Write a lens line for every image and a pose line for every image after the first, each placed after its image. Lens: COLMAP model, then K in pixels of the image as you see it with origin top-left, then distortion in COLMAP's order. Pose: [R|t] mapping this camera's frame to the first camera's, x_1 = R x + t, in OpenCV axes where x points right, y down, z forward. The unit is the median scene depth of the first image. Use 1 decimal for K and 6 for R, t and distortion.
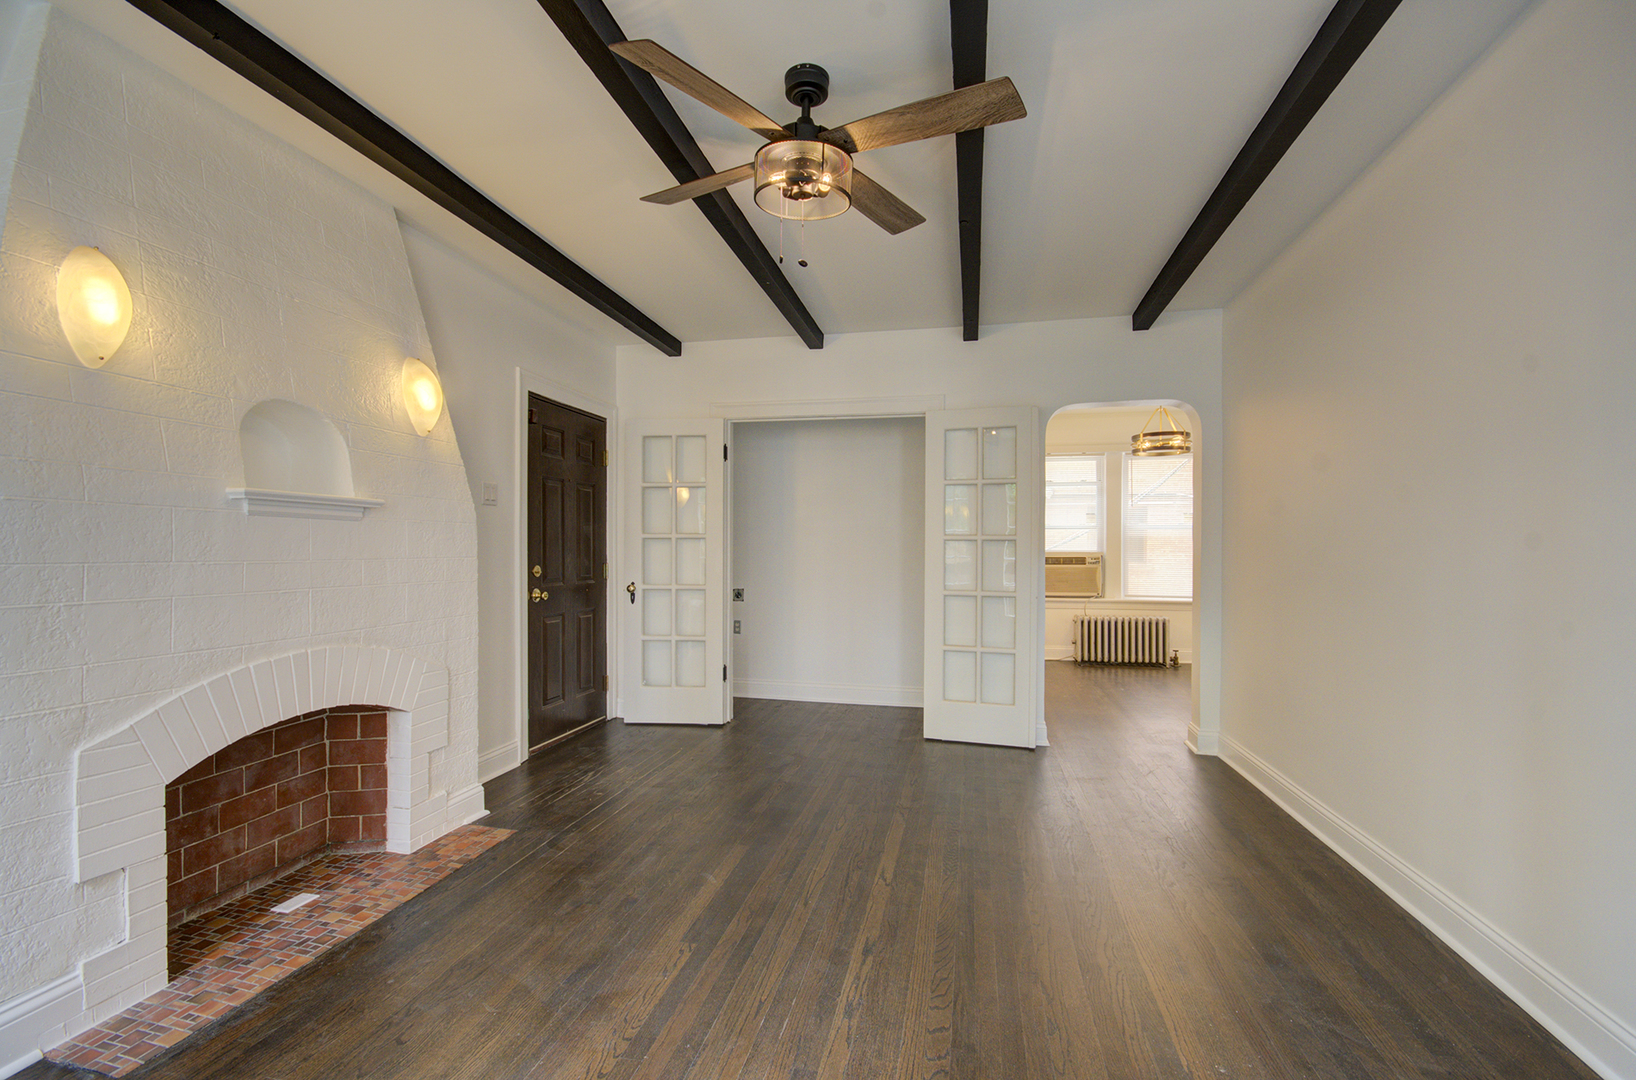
lens RADIAL K [[708.4, 0, 816.6], [0, 708.4, 550.9], [0, 0, 1]] dist [0.000956, -0.000144]
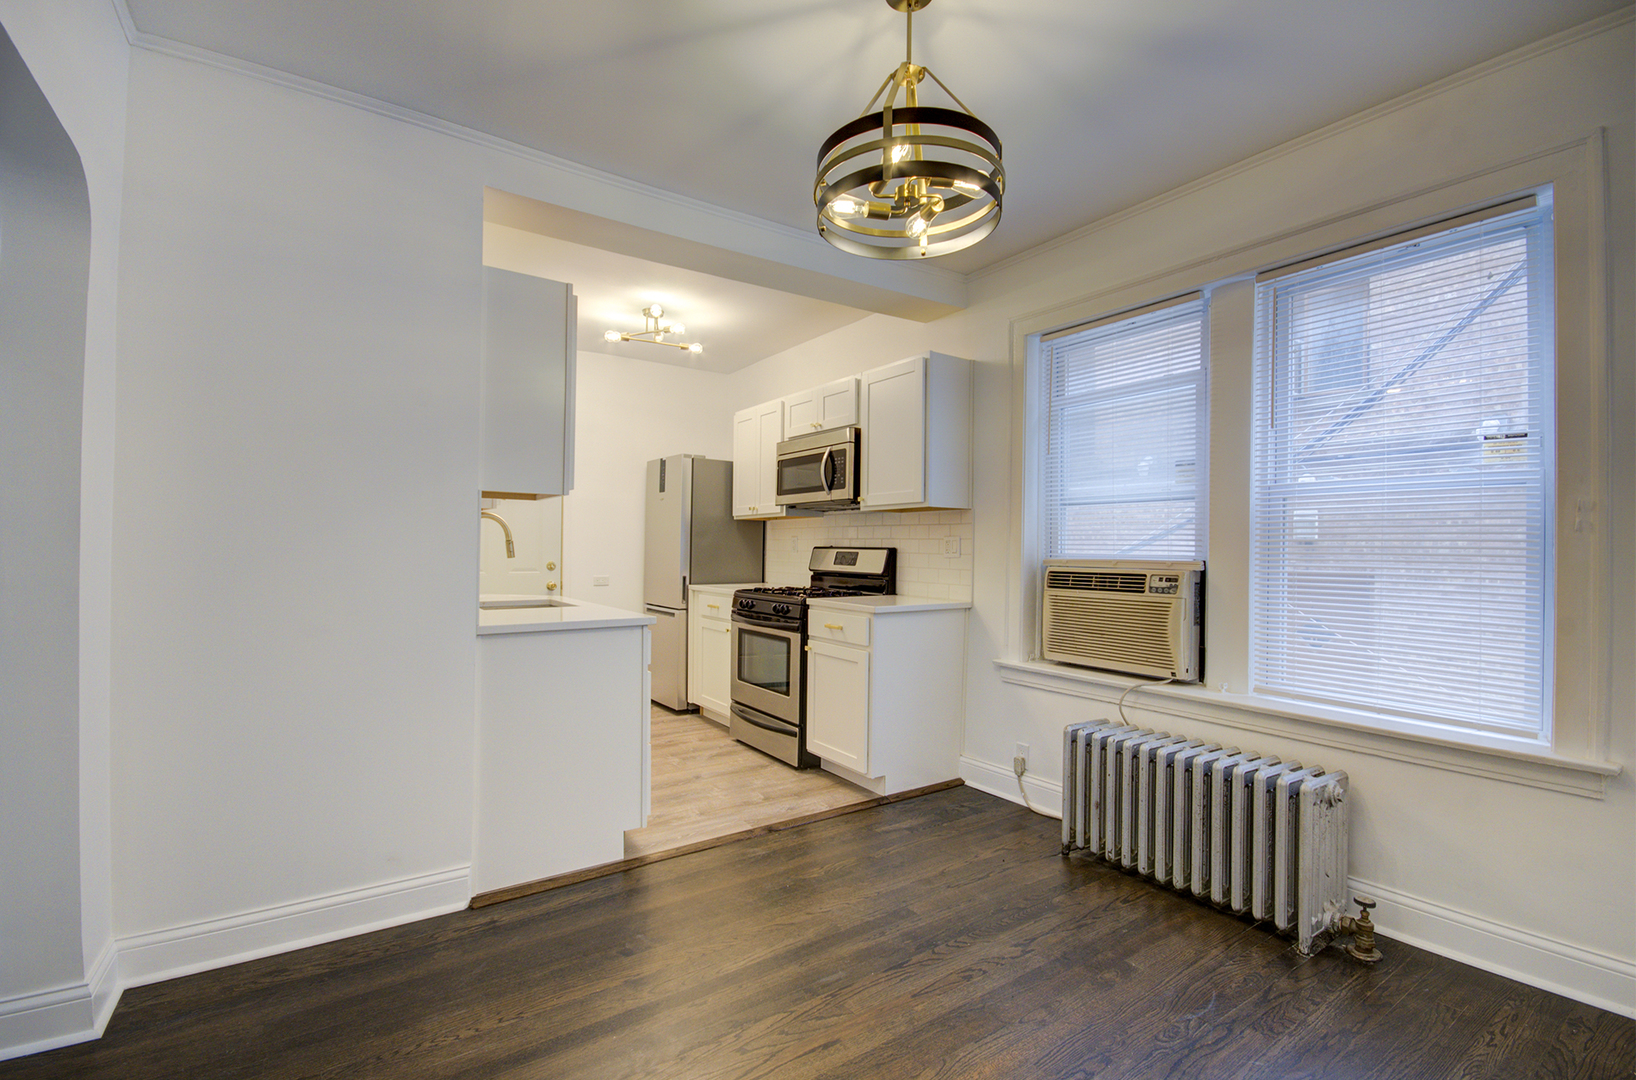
lens RADIAL K [[708.4, 0, 816.6], [0, 708.4, 550.9], [0, 0, 1]] dist [0.000956, -0.000144]
pose [[0.727433, 0.008427, -0.686127, 0.512191], [-0.013321, 0.999910, -0.001841, -0.000506], [0.686050, 0.010479, 0.727479, 0.599472]]
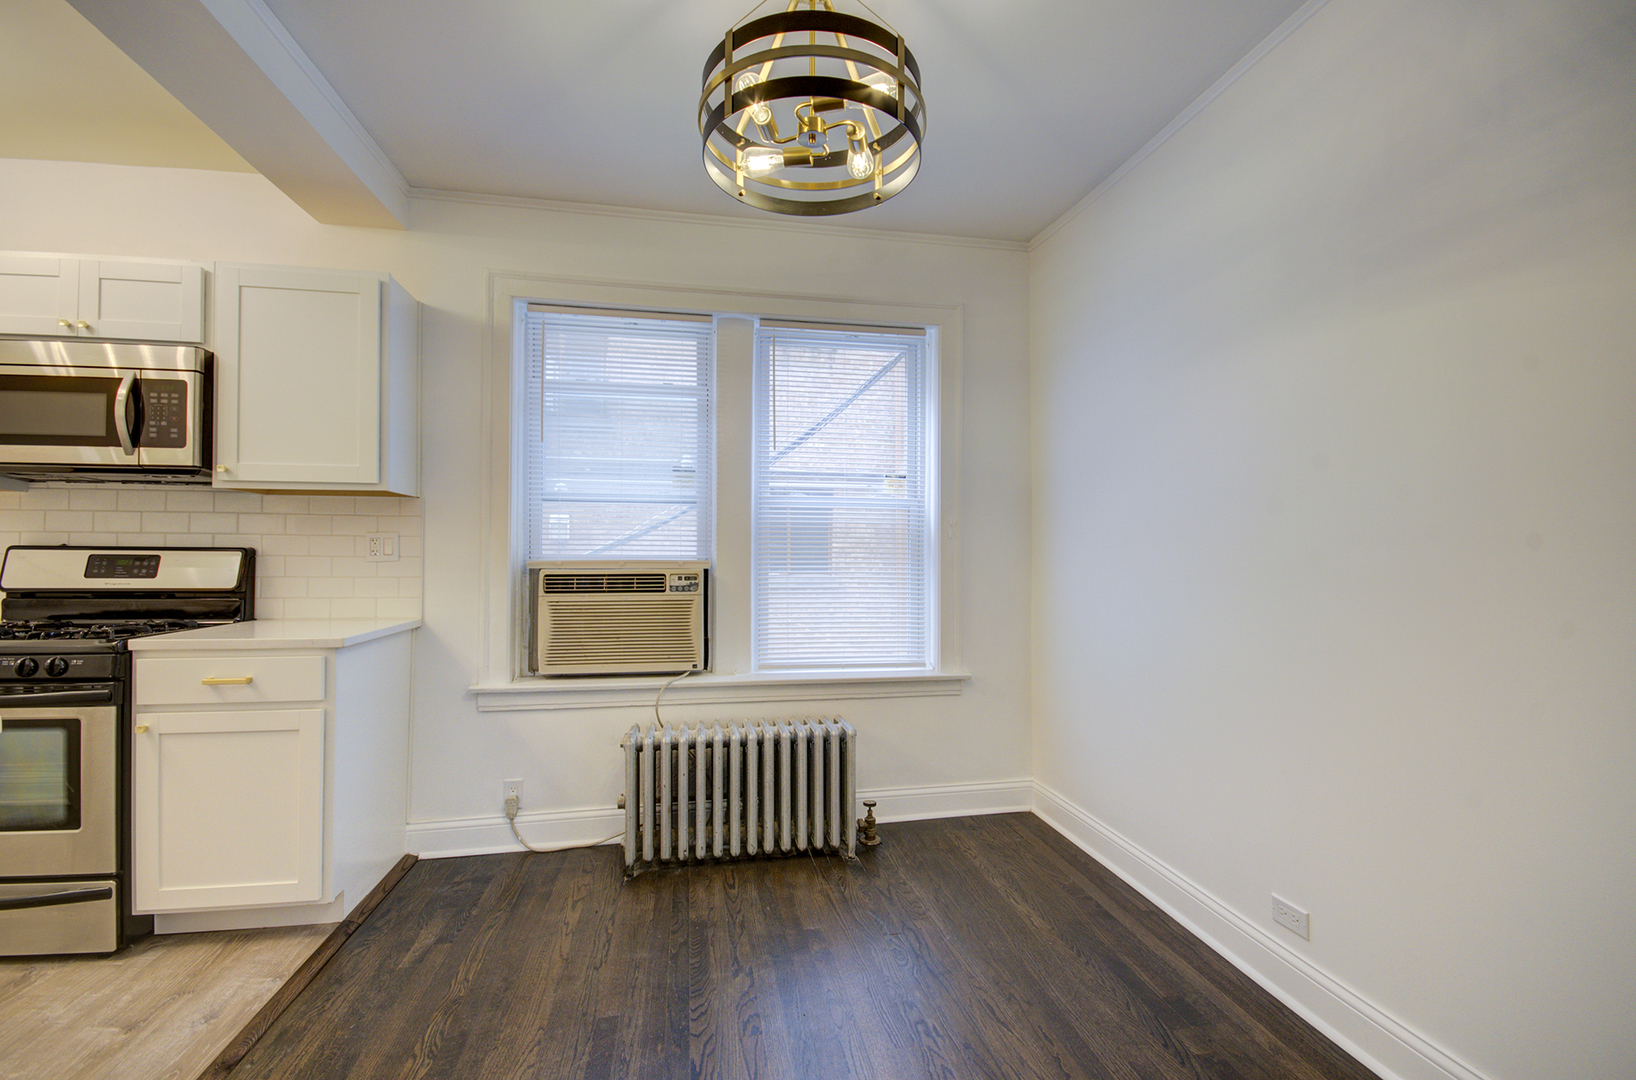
lens RADIAL K [[697.3, 0, 816.9], [0, 697.3, 553.8], [0, 0, 1]] dist [0.000428, -0.009263]
pose [[0.925478, 0.002812, 0.378792, 0.311153], [-0.000774, 0.999984, -0.005532, 0.000001], [-0.378801, 0.004826, 0.925465, 0.609212]]
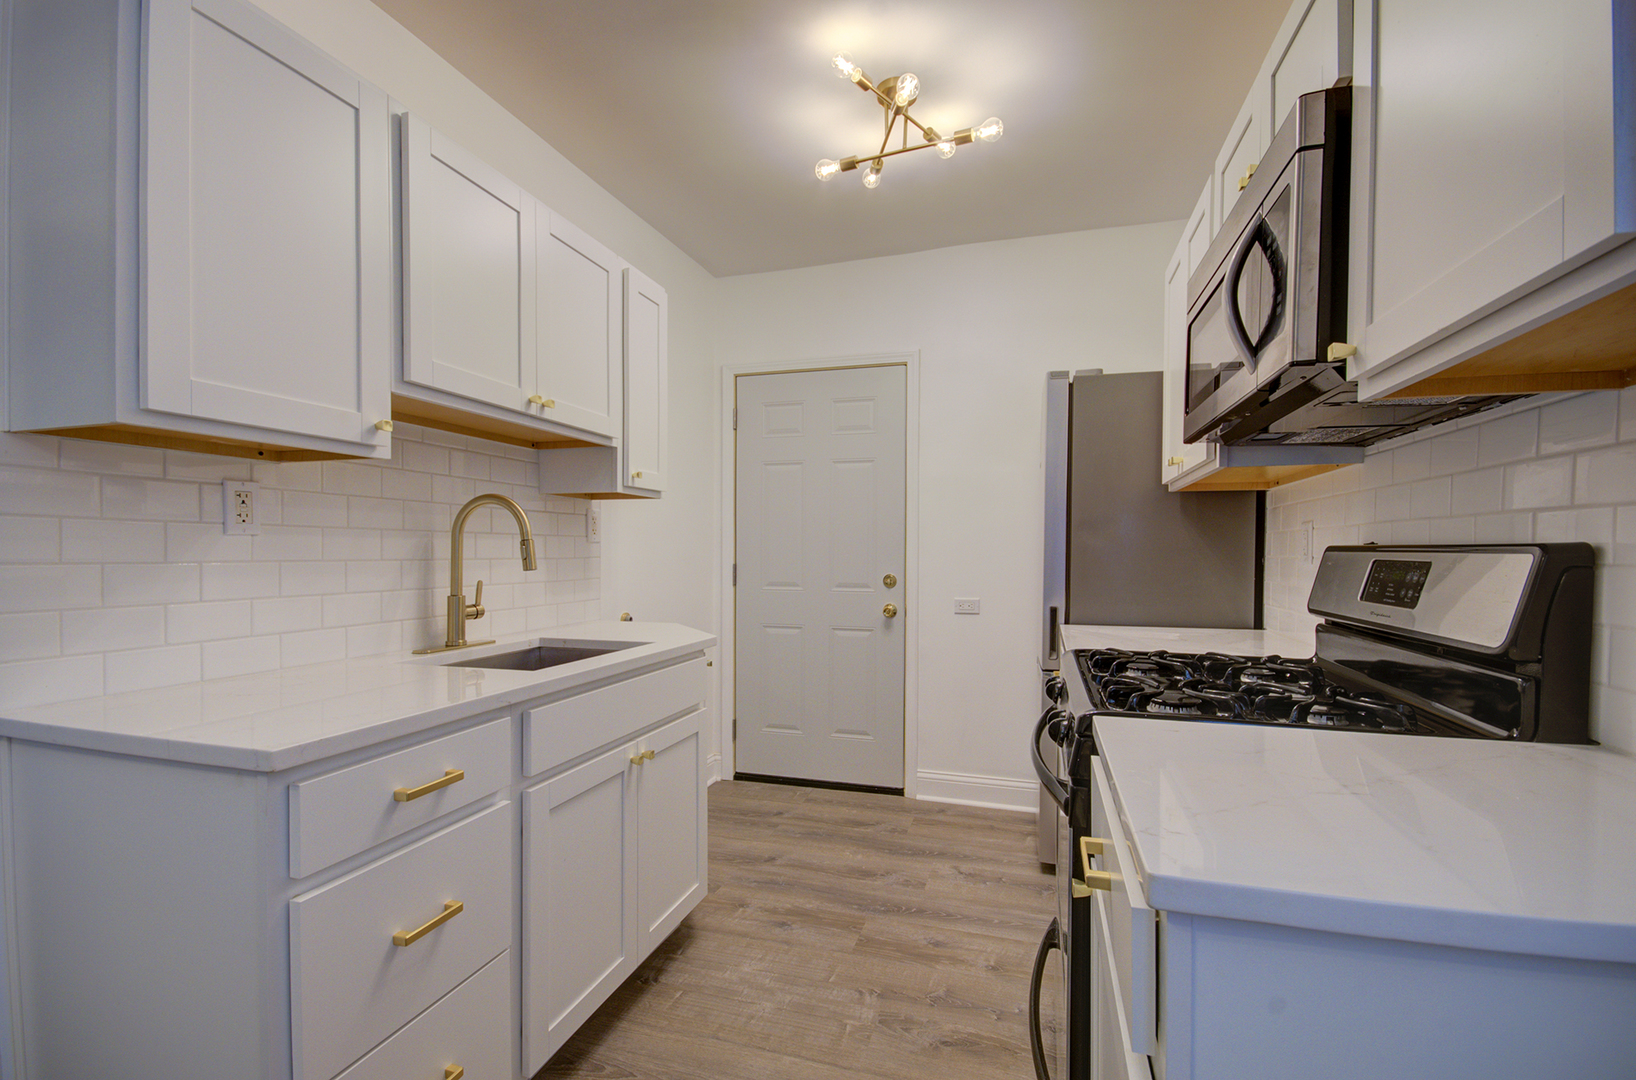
lens RADIAL K [[708.4, 0, 816.6], [0, 708.4, 550.9], [0, 0, 1]] dist [0.000956, -0.000144]
pose [[-0.087112, -0.003028, -0.996194, 0.320267], [-0.008524, 0.999961, -0.002294, -0.001880], [0.996162, 0.008292, -0.087134, 0.911770]]
